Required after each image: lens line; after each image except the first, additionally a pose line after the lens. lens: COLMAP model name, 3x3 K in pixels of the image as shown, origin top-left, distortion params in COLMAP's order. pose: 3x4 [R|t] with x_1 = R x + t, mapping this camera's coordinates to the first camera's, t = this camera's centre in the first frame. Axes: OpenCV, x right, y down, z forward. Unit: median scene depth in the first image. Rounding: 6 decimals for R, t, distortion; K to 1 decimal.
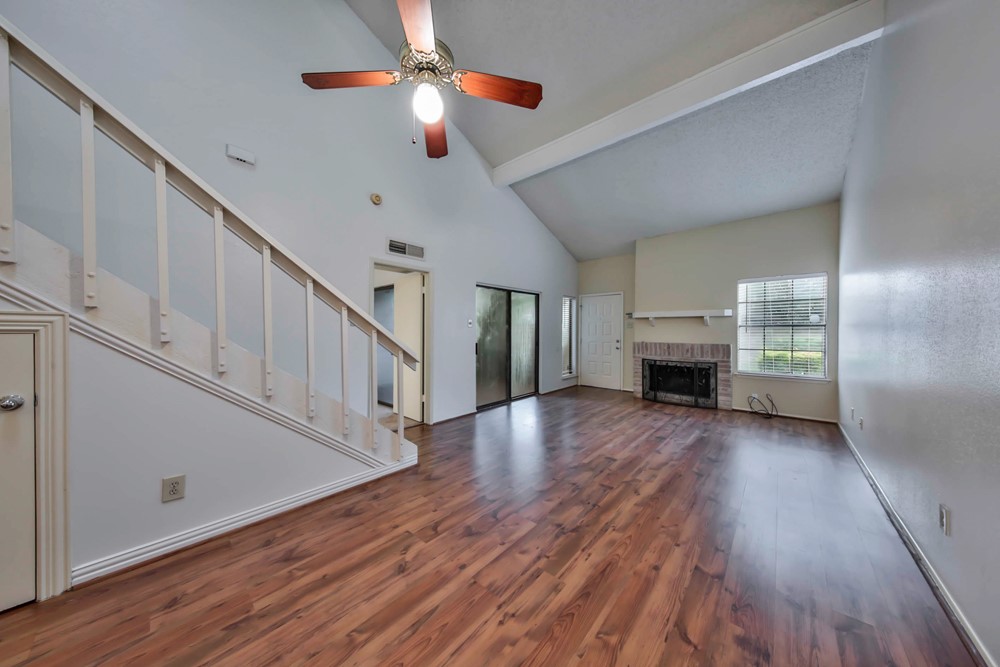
lens RADIAL K [[313.4, 0, 498.0], [0, 313.4, 334.1], [0, 0, 1]] dist [0.001958, -0.000860]
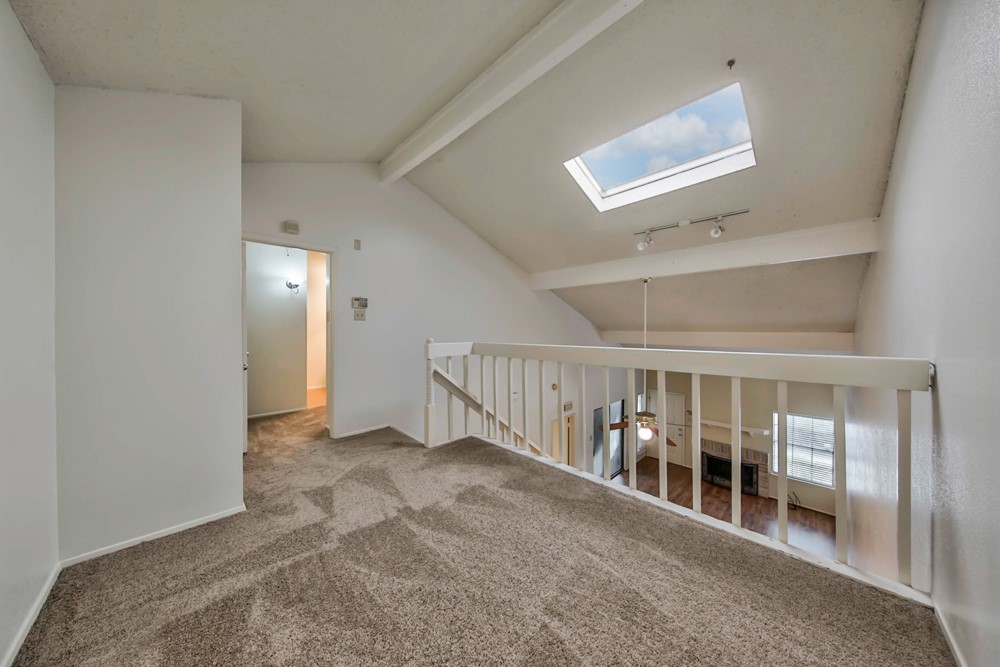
lens RADIAL K [[313.4, 0, 500.6], [0, 313.4, 335.1], [0, 0, 1]] dist [0.001958, -0.000860]
pose [[0.998415, 0.001730, -0.056246, -0.414955], [-0.001357, 0.999977, 0.006664, -0.512088], [0.056256, -0.006577, 0.998395, -0.519257]]
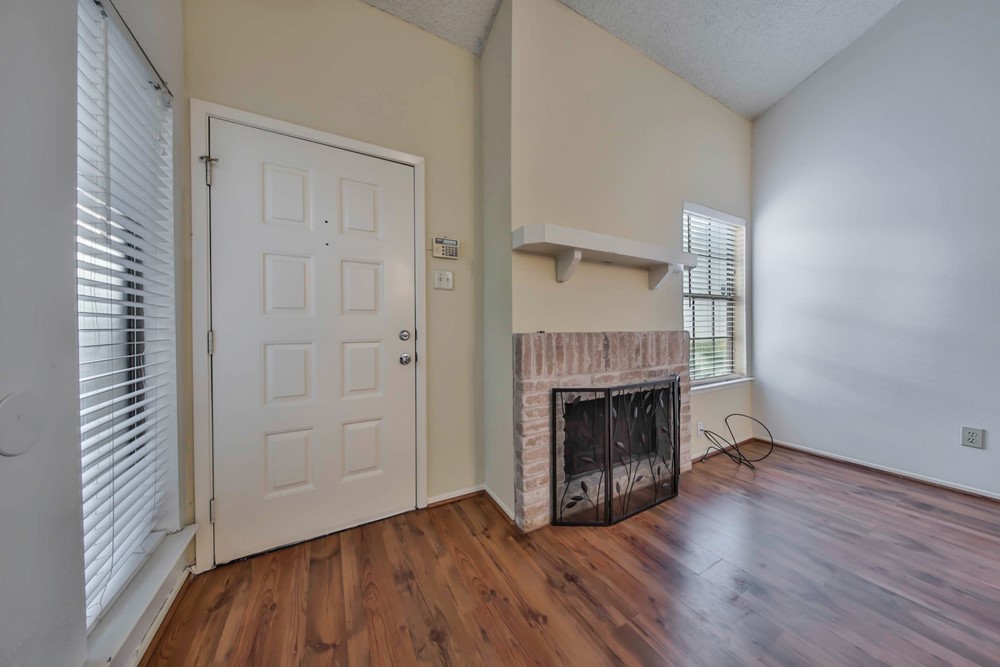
lens RADIAL K [[313.4, 0, 502.7], [0, 313.4, 330.6], [0, 0, 1]] dist [0.001958, -0.000860]
pose [[0.309859, -0.009631, 0.950734, 0.191485], [0.016359, 0.999855, 0.004797, 0.024625], [-0.950642, 0.014067, 0.309972, 1.075362]]
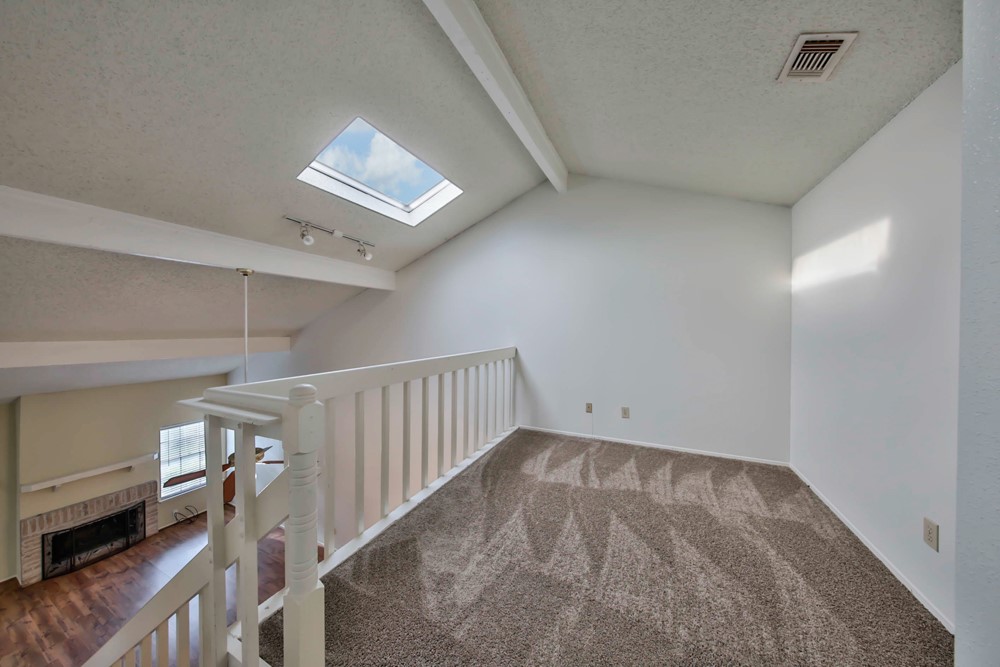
lens RADIAL K [[313.4, 0, 498.8], [0, 313.4, 330.7], [0, 0, 1]] dist [0.001958, -0.000860]
pose [[-0.279450, -0.000271, 0.960160, -0.816863], [0.012599, 0.999913, 0.003949, -0.533820], [-0.960078, 0.013201, -0.279422, 0.025685]]
